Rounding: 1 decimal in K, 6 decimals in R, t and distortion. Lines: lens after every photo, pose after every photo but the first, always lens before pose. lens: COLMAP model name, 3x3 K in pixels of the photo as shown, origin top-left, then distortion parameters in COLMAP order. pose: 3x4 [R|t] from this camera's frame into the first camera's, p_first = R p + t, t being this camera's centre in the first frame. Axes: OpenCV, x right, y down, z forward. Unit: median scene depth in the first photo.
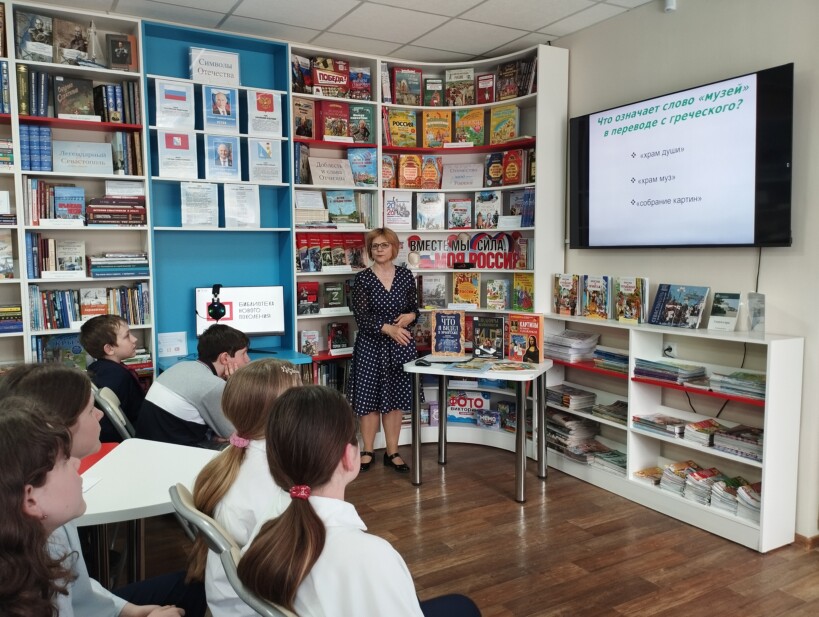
lens RADIAL K [[672.2, 0, 409.5], [0, 672.2, 308.5], [0, 0, 1]] dist [0.094899, -0.121700]
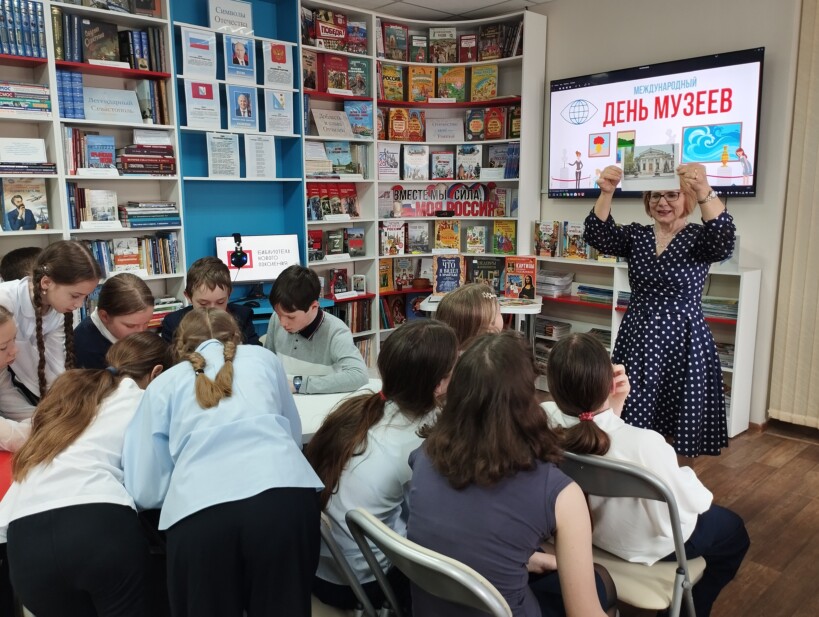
lens RADIAL K [[672.2, 0, 409.5], [0, 672.2, 308.5], [0, 0, 1]] dist [0.094899, -0.121700]
pose [[0.974747, -0.036228, 0.220352, -0.247132], [0.018726, 0.996538, 0.081004, -0.000054], [-0.222524, -0.074832, 0.972051, -0.067041]]
